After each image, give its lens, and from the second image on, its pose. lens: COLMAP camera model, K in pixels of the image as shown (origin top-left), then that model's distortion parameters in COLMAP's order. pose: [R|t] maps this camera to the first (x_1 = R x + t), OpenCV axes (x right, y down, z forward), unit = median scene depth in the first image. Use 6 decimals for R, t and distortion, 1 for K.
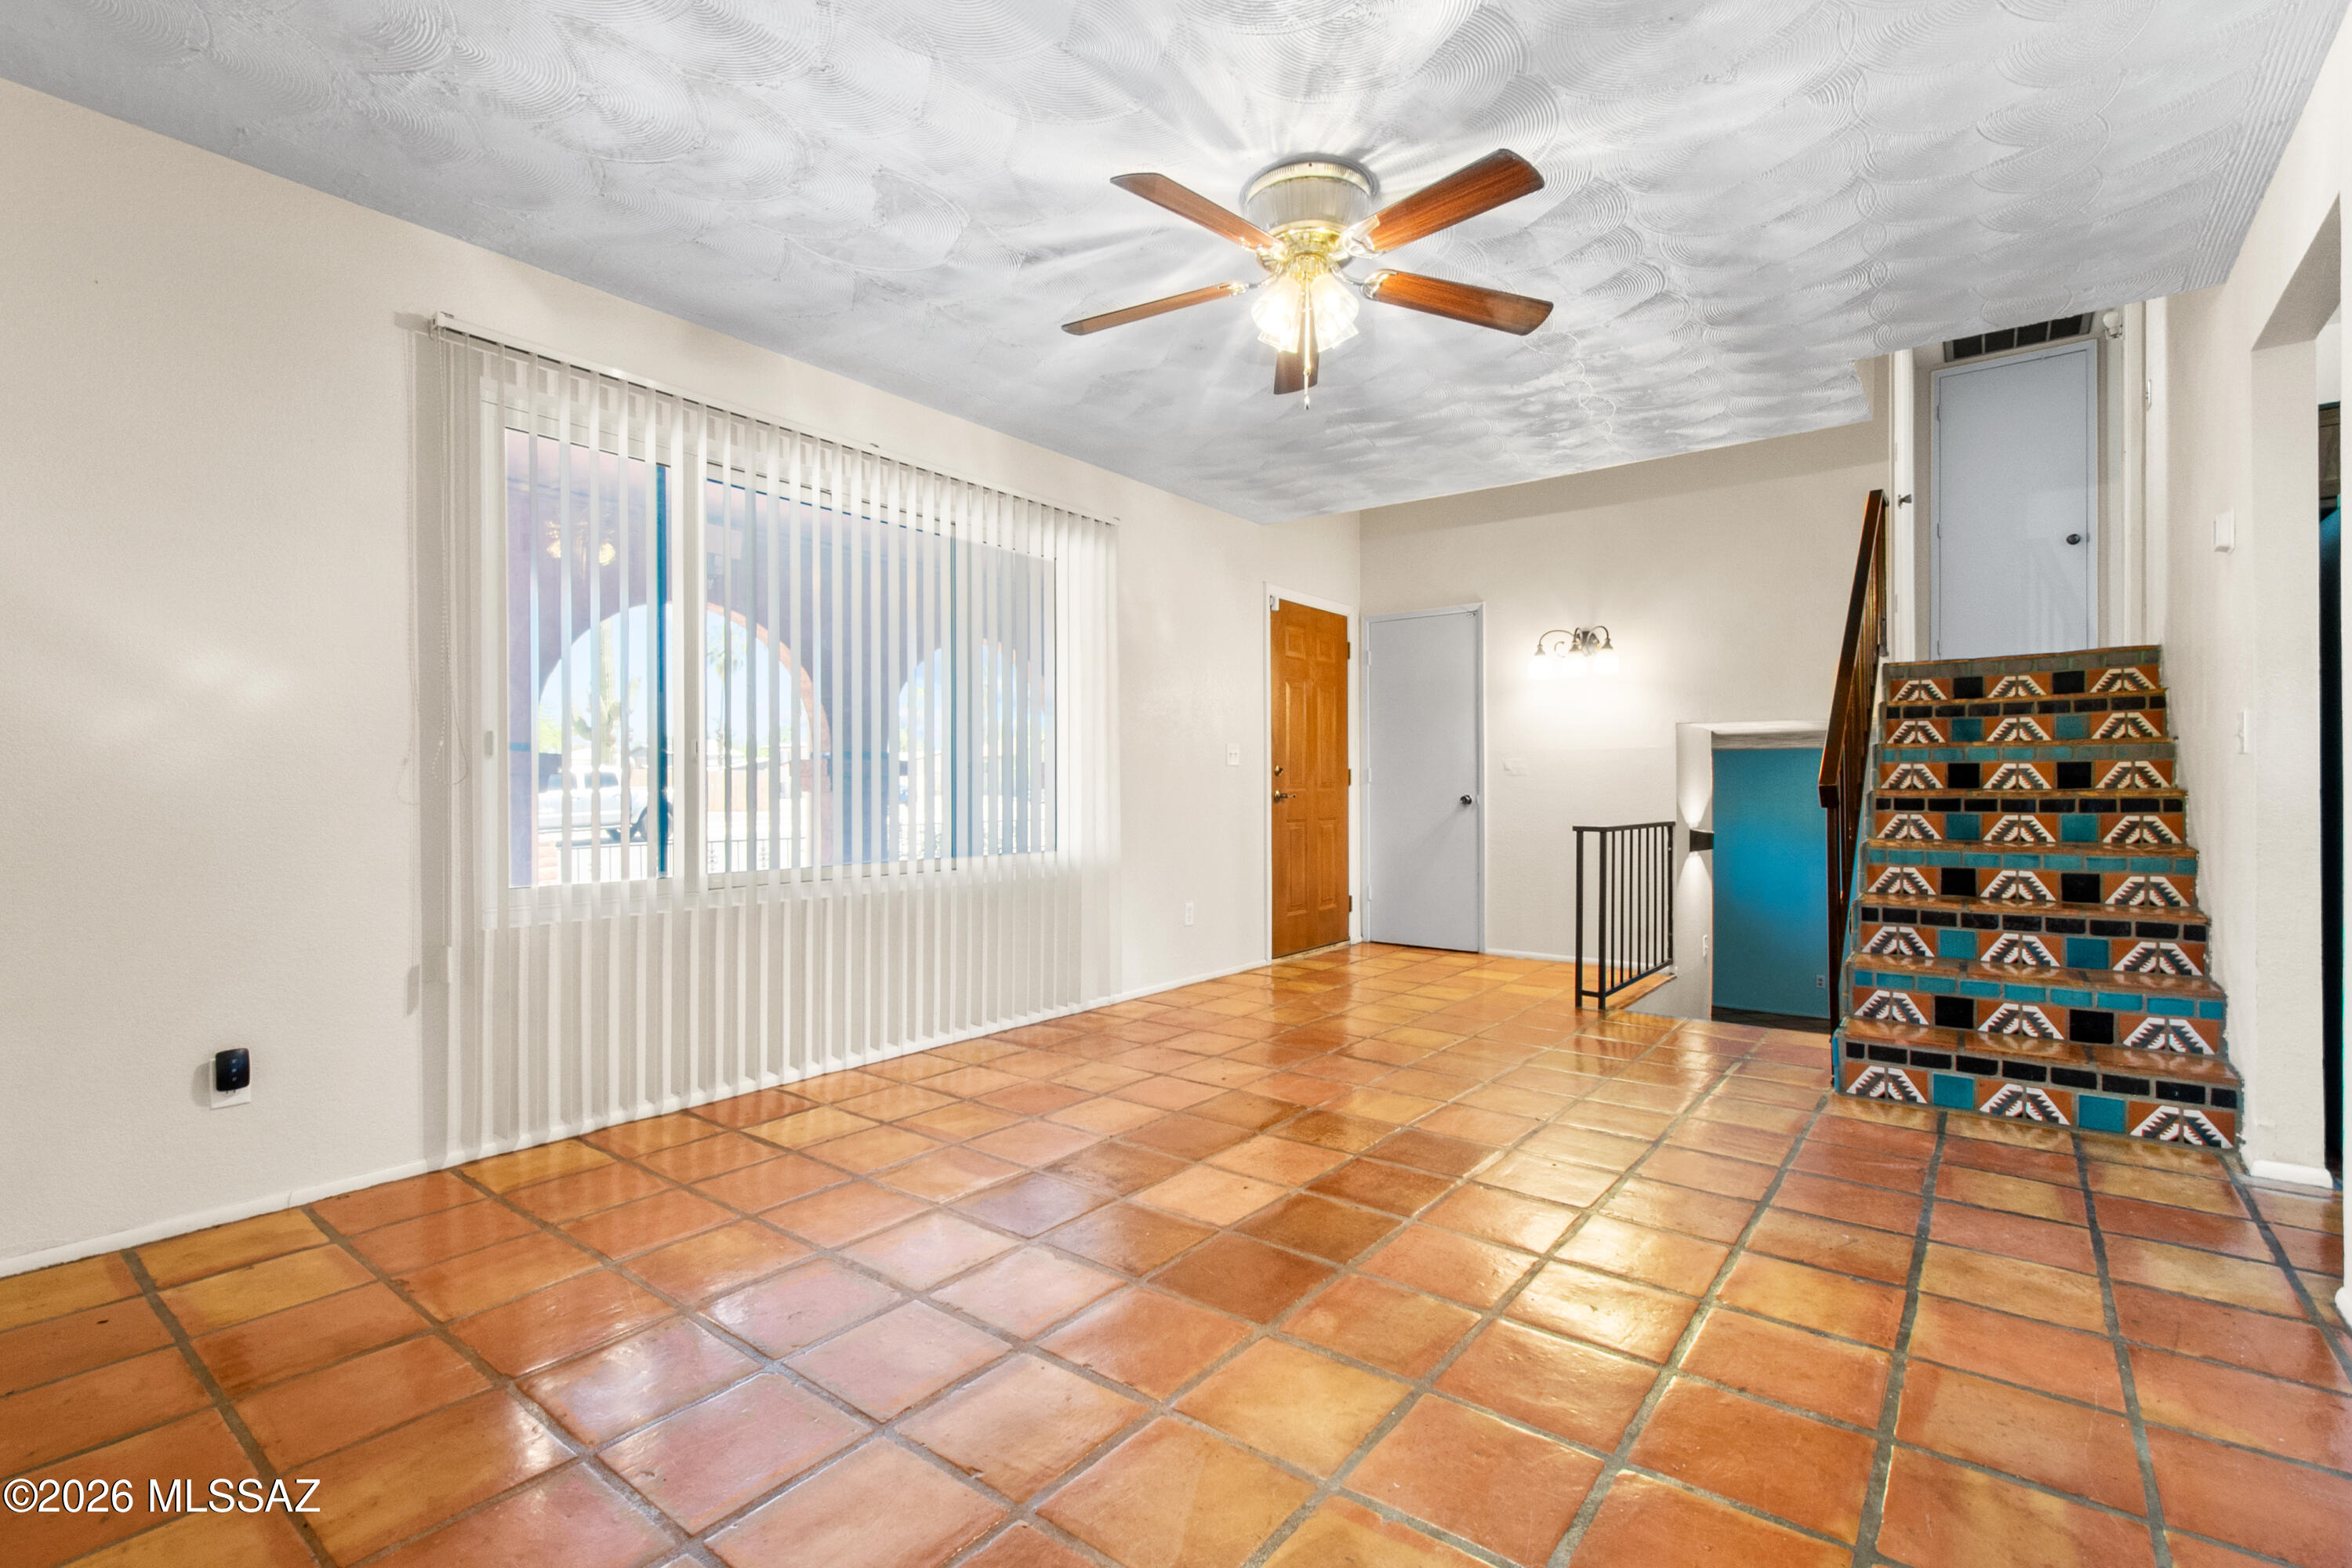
lens RADIAL K [[1064.5, 0, 1178.1], [0, 1064.5, 782.4], [0, 0, 1]] dist [0.003048, -0.001848]
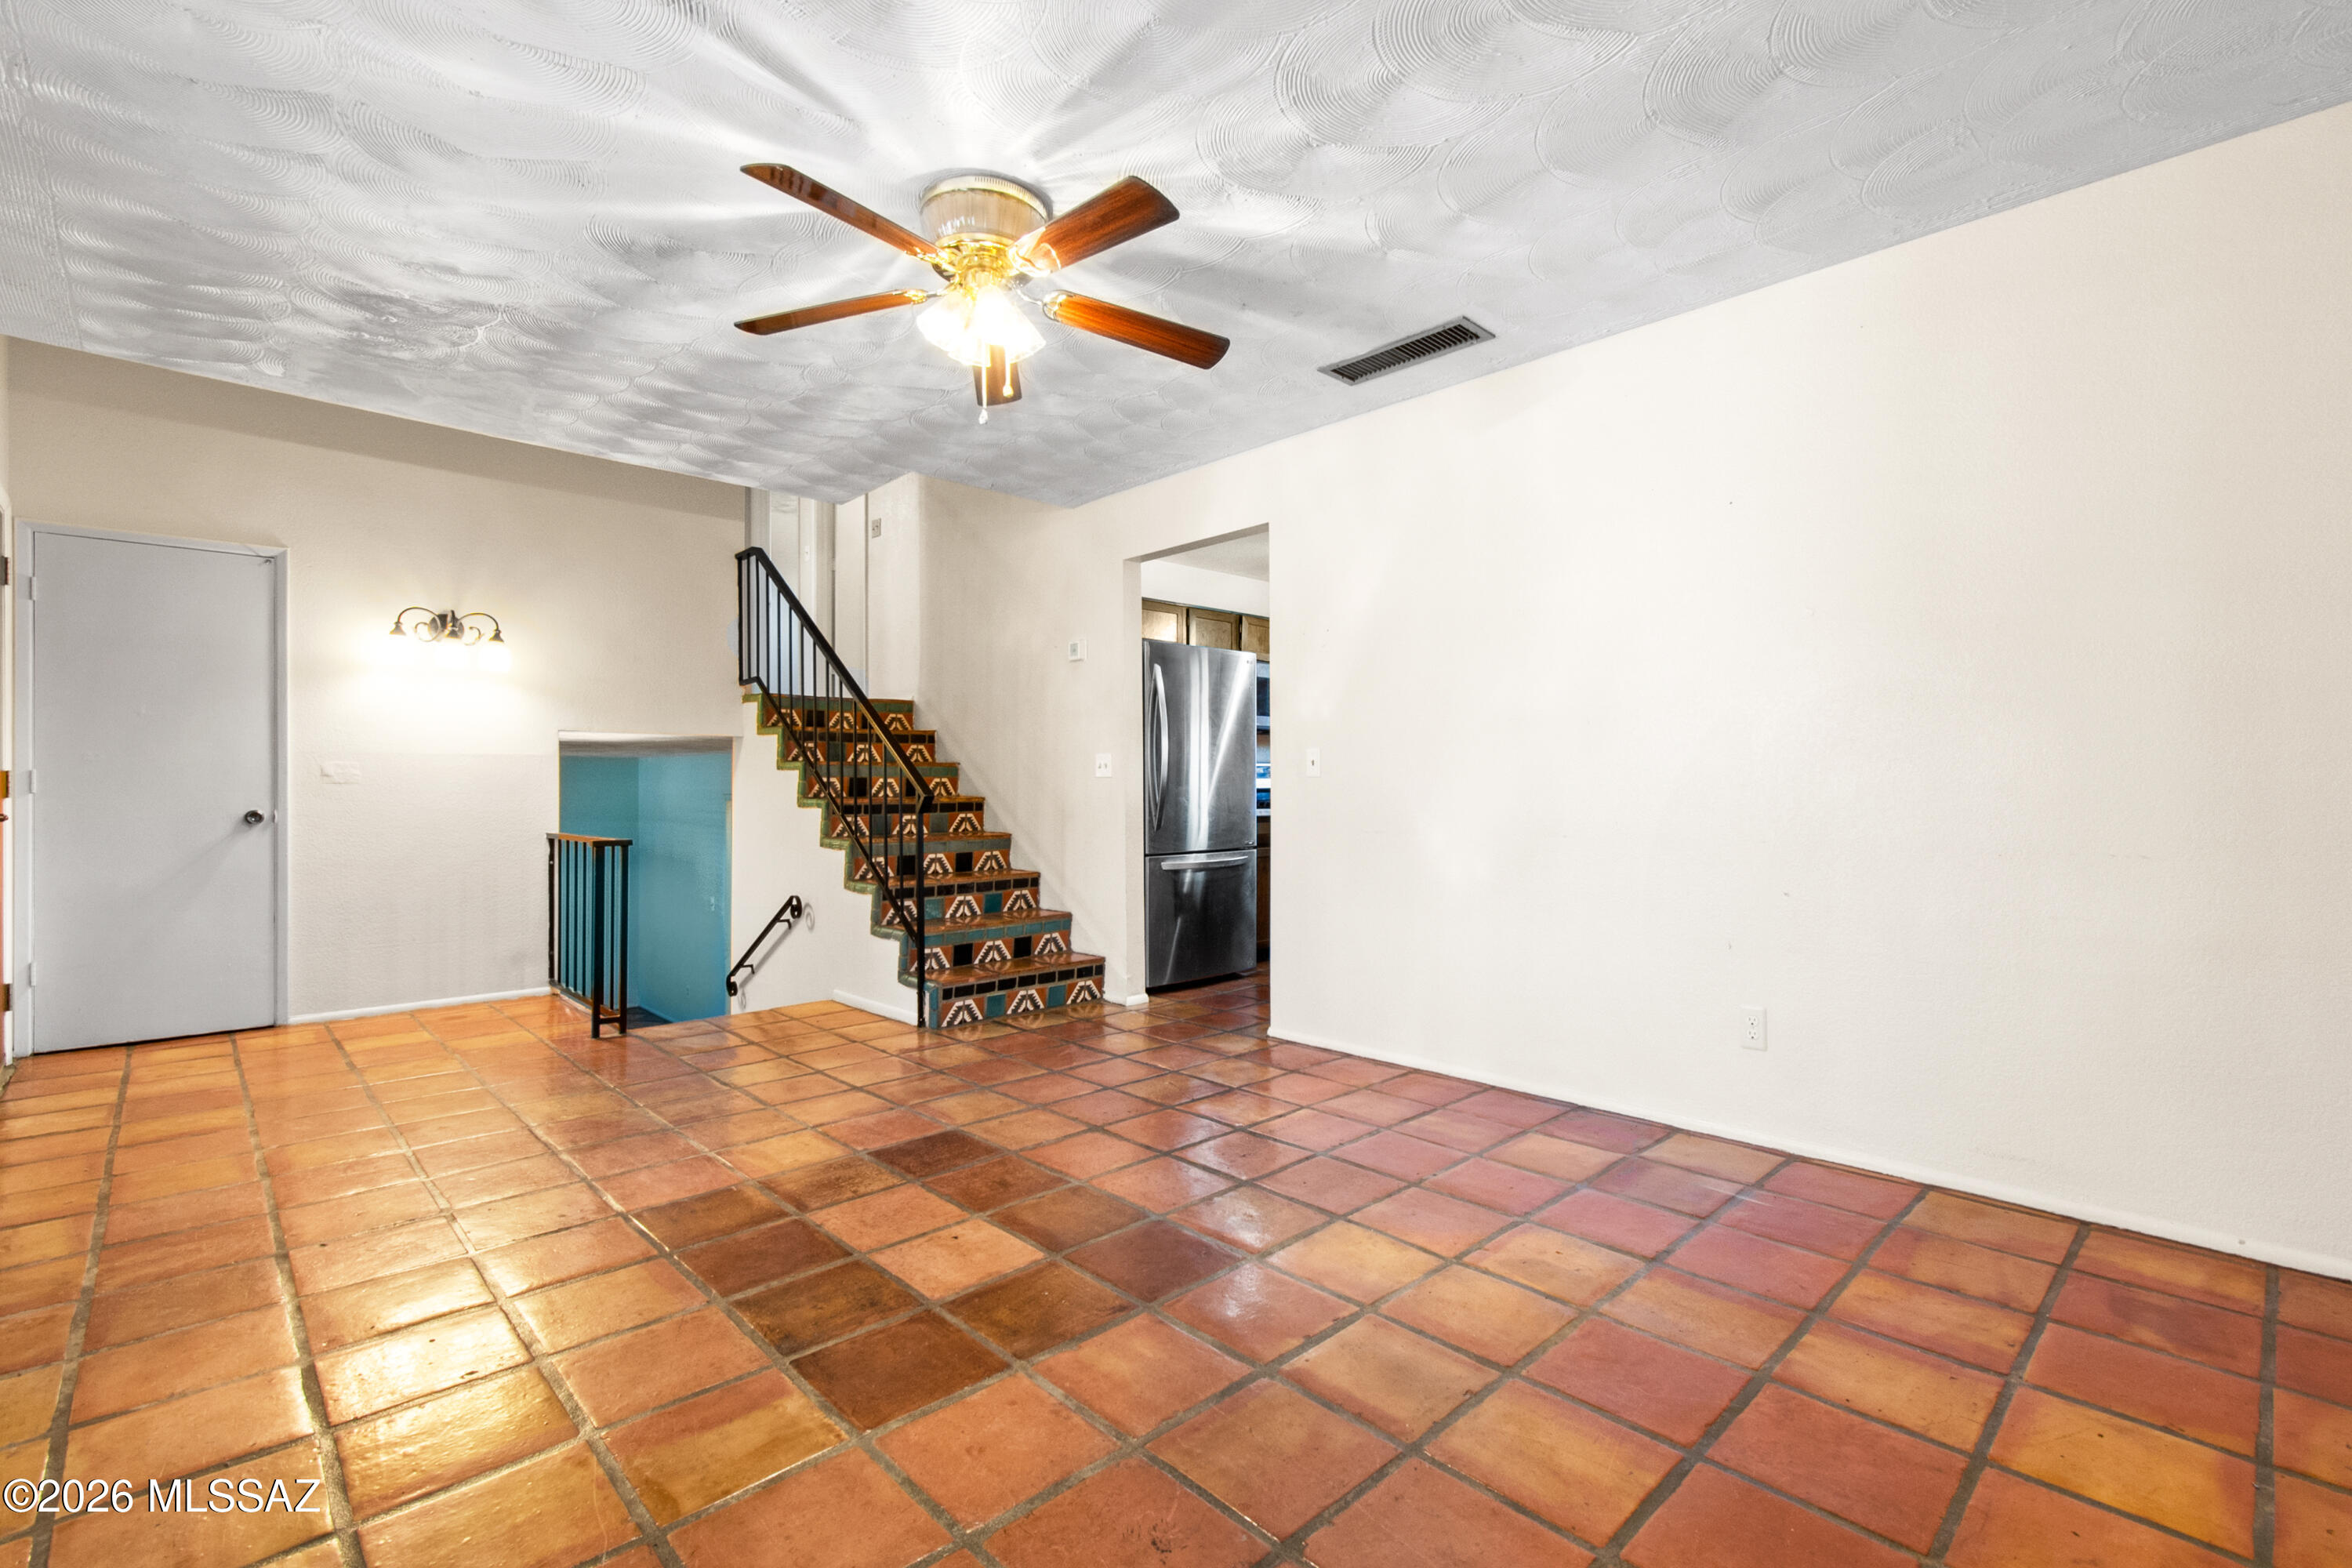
lens RADIAL K [[1049.5, 0, 1174.0], [0, 1049.5, 783.8], [0, 0, 1]] dist [0.013589, -0.000147]
pose [[0.148425, 0.001966, 0.988922, -0.630017], [-0.002155, 0.999996, -0.001664, -0.011631], [-0.988921, -0.001884, 0.148428, 0.520104]]
